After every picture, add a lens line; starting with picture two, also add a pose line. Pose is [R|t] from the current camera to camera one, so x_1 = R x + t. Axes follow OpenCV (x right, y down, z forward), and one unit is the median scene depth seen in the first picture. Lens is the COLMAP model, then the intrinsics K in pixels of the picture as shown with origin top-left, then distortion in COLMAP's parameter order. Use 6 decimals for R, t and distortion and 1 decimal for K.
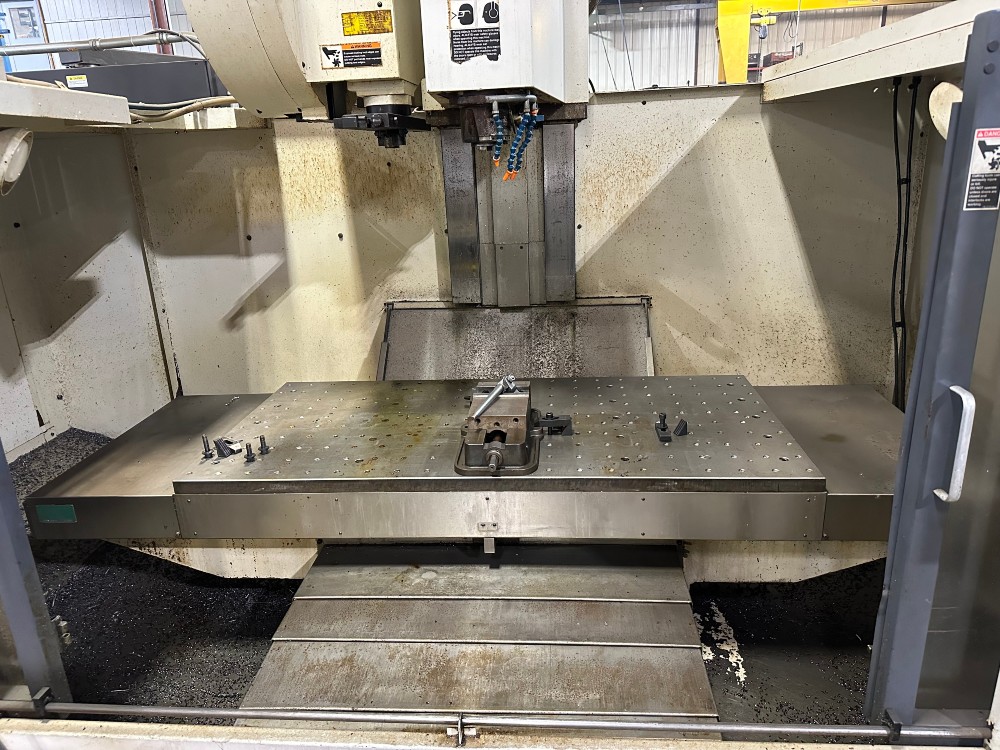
lens RADIAL K [[706.2, 0, 499.9], [0, 706.2, 372.3], [0, 0, 1]] dist [0.013374, -0.036774]
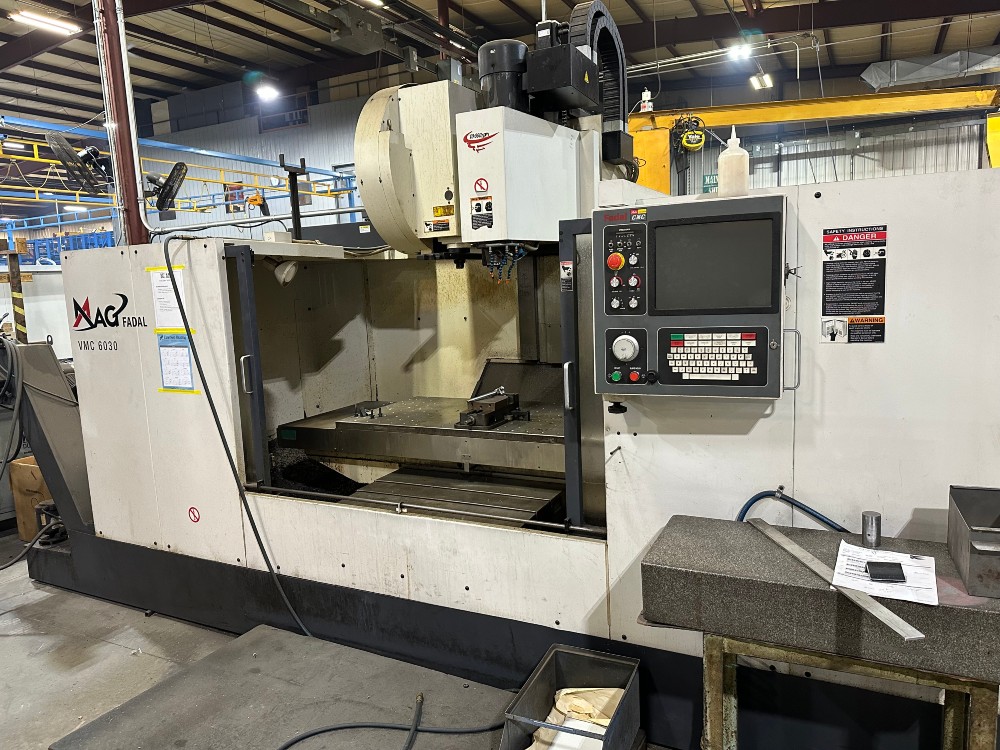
lens RADIAL K [[706.2, 0, 501.0], [0, 706.2, 376.6], [0, 0, 1]] dist [0.013374, -0.036774]
pose [[0.922818, 0.052839, -0.381596, 0.506406], [-0.109906, 0.985492, -0.129327, 0.153214], [0.369227, 0.161285, 0.915237, -0.493265]]
